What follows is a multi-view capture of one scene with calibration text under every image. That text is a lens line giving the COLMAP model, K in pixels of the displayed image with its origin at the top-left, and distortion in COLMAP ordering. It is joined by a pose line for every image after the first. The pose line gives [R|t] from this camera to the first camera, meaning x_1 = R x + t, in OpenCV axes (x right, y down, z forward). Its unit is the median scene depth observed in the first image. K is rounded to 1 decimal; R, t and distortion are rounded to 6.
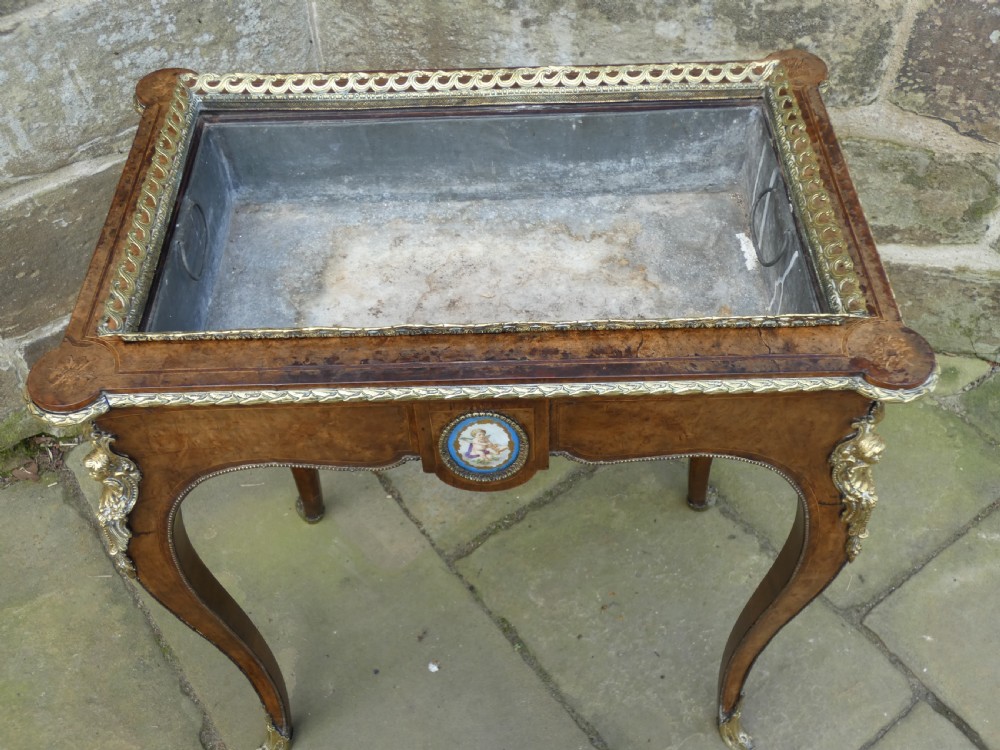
lens RADIAL K [[1052.5, 0, 510.0], [0, 1052.5, 381.7], [0, 0, 1]] dist [-0.010353, 0.018743]
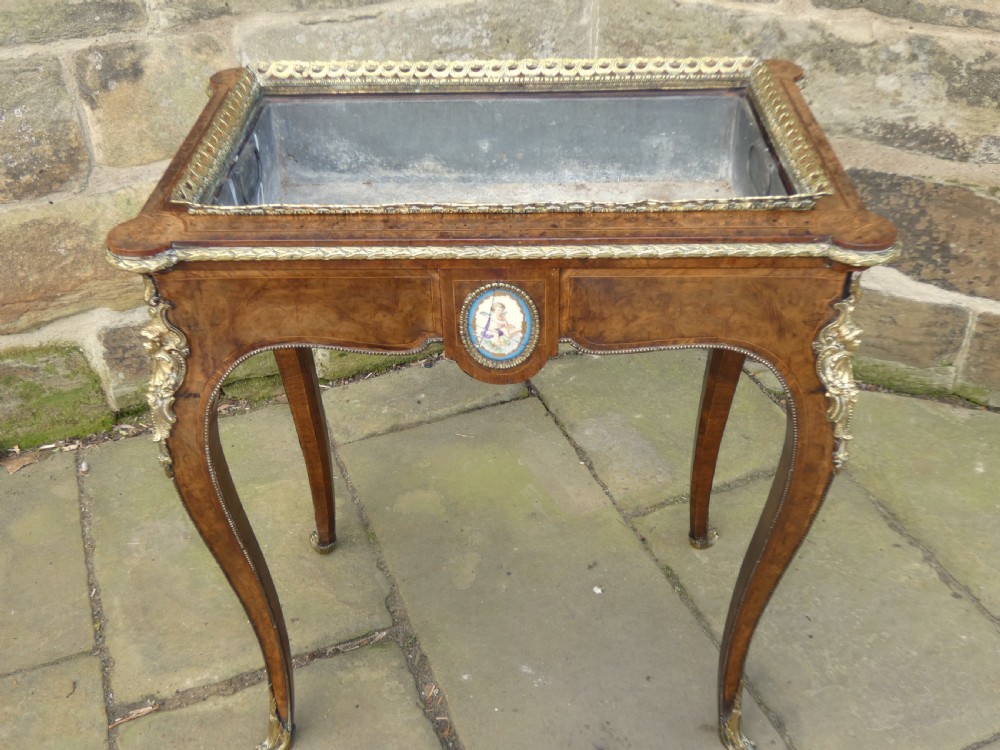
lens RADIAL K [[1049.7, 0, 508.9], [0, 1049.7, 381.1], [0, 0, 1]] dist [-0.008780, -0.011040]
pose [[0.966286, 0.149084, -0.209919, 0.036298], [-0.194402, 0.957030, -0.215178, 0.329318], [0.168819, 0.248733, 0.953747, -0.117438]]
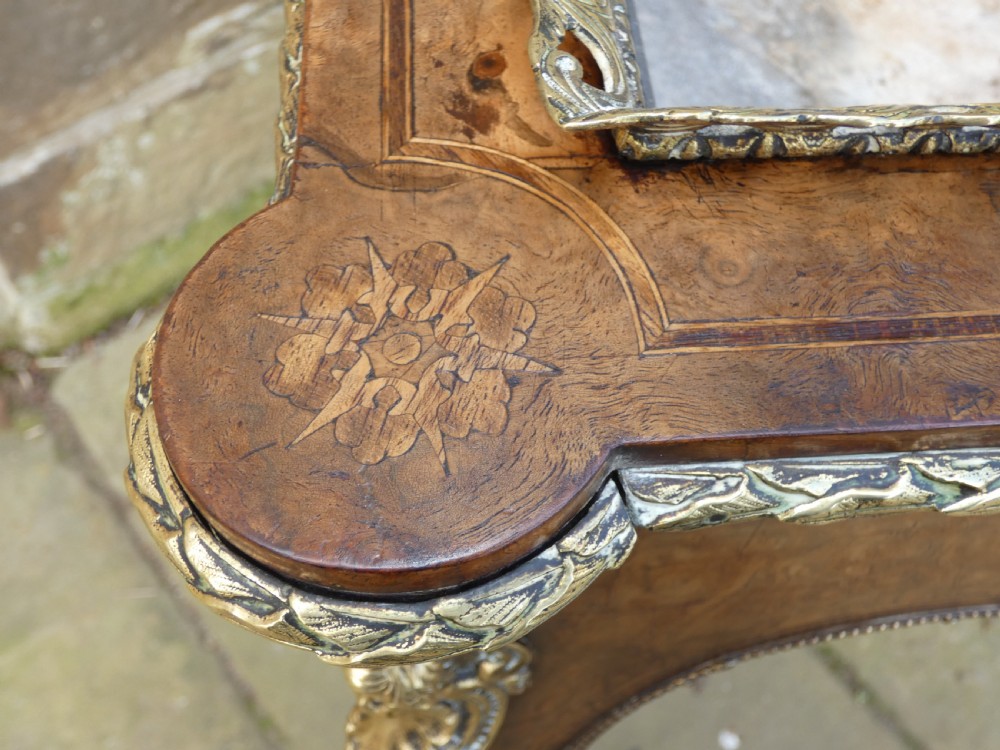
lens RADIAL K [[1052.5, 0, 510.0], [0, 1052.5, 381.7], [0, 0, 1]] dist [-0.010353, 0.018743]
pose [[0.998342, -0.020881, 0.053649, -0.232722], [0.013058, 0.989747, 0.142234, -0.015238], [-0.056069, -0.141298, 0.988378, 0.469060]]
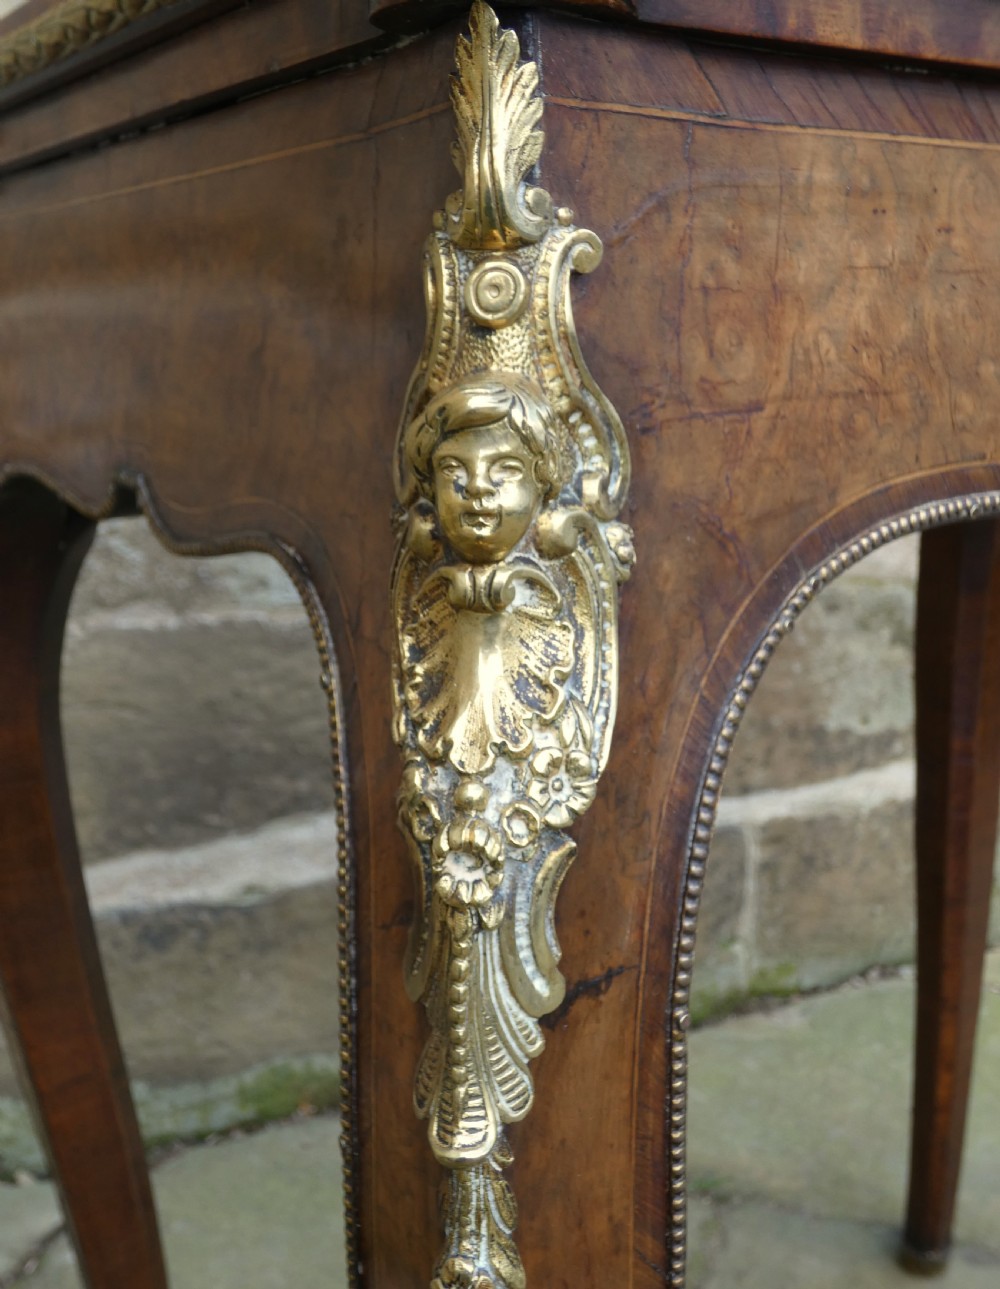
lens RADIAL K [[1393.7, 0, 479.9], [0, 1393.7, 629.0], [0, 0, 1]] dist [-0.018707, -0.012523]
pose [[0.846732, -0.110772, 0.520360, -0.327933], [0.403076, 0.771945, -0.491559, 0.140776], [-0.347238, 0.625964, 0.698280, 0.525383]]
